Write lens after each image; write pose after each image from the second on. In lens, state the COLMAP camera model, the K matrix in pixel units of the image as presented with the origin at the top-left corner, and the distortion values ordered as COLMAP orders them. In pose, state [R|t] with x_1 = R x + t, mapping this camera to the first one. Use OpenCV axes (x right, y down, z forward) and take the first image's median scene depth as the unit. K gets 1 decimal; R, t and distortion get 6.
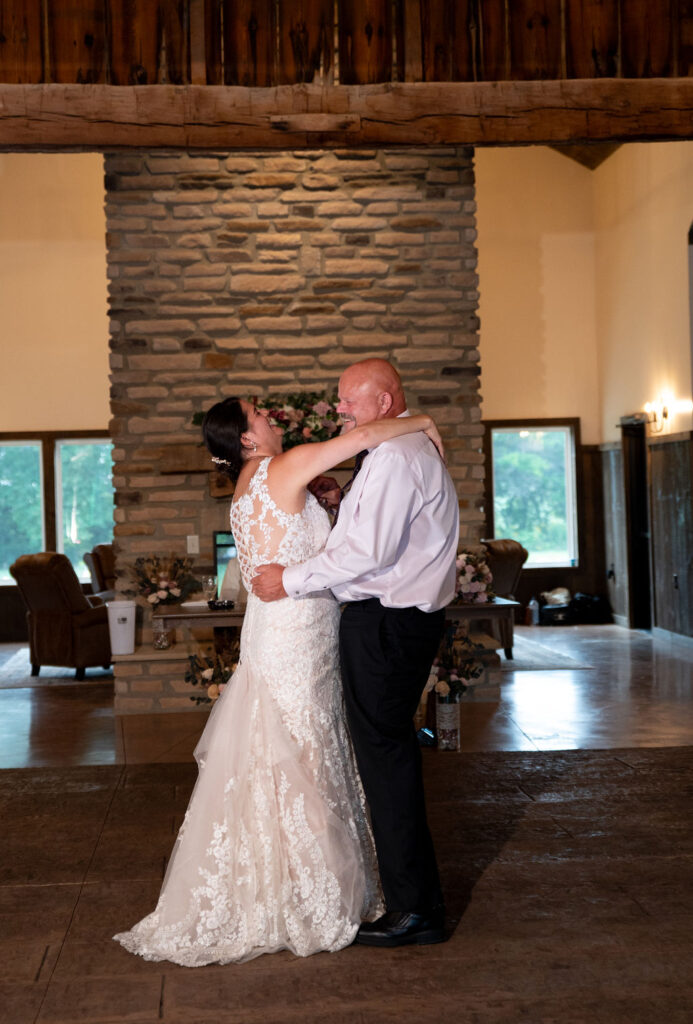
lens RADIAL K [[1745.9, 0, 361.9], [0, 1745.9, 482.2], [0, 0, 1]] dist [0.095629, 0.000000]
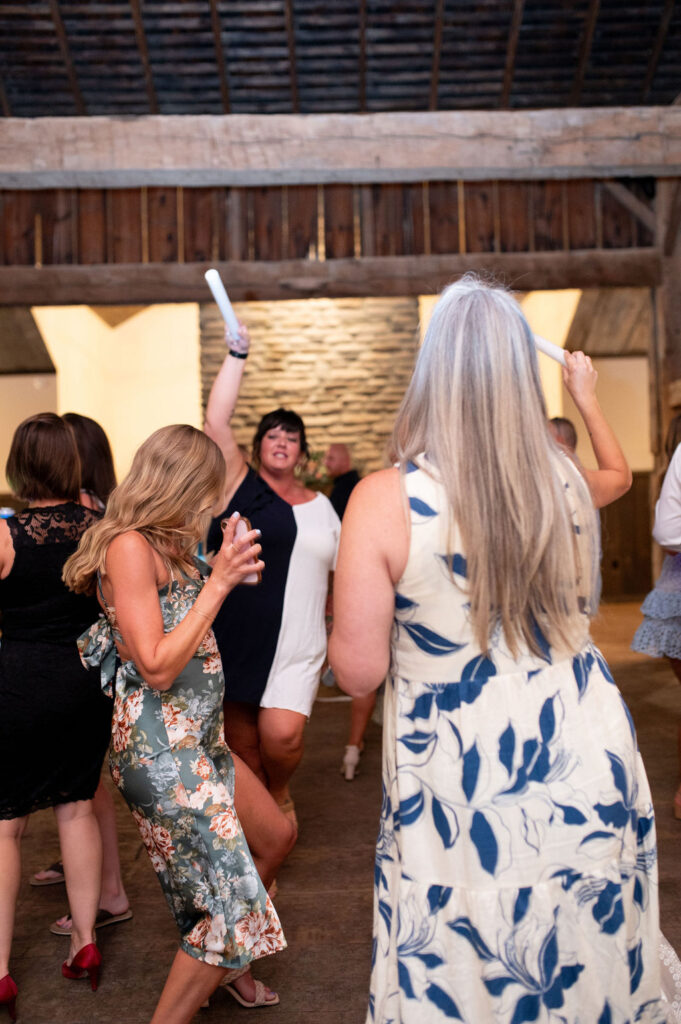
lens RADIAL K [[1002.3, 0, 350.3], [0, 1002.3, 507.3], [0, 0, 1]] dist [-0.006705, 0.000000]
pose [[0.998693, -0.007114, -0.050611, 0.044727], [0.007271, 0.999969, 0.002917, -0.000818], [0.050589, -0.003281, 0.998714, 0.057503]]
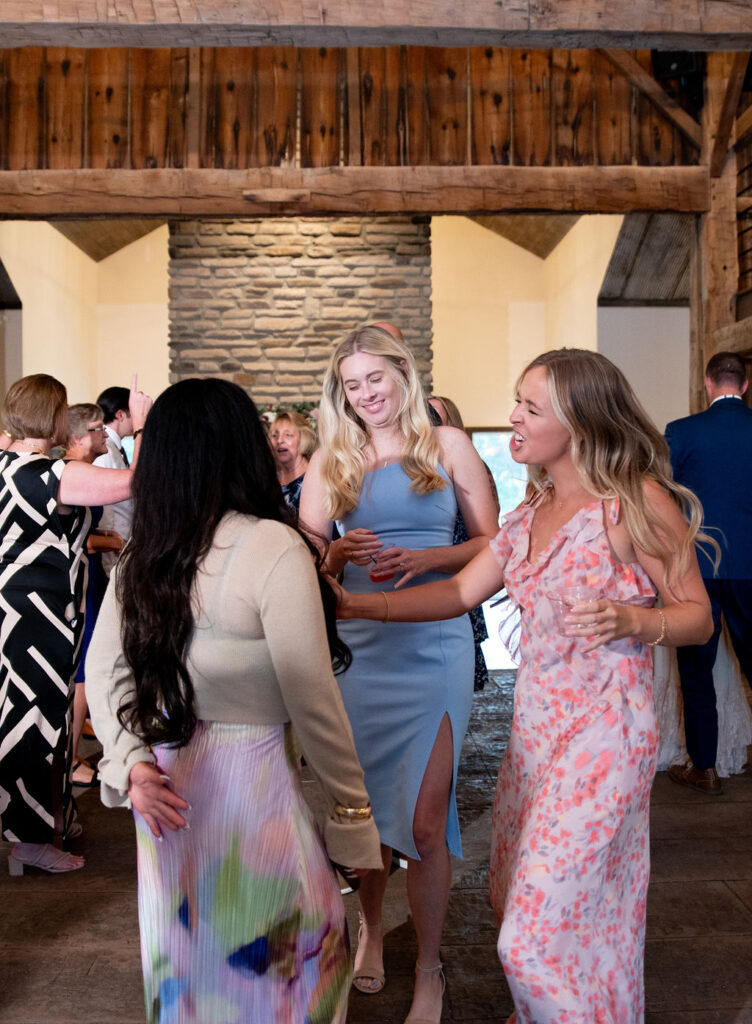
lens RADIAL K [[1072.1, 0, 366.7], [0, 1072.1, 516.1], [0, 0, 1]] dist [-0.100726, 0.000000]
pose [[0.997322, 0.022665, -0.069539, 0.078283], [-0.019531, 0.998777, 0.045411, 0.000241], [0.070483, -0.043932, 0.996545, 0.142375]]
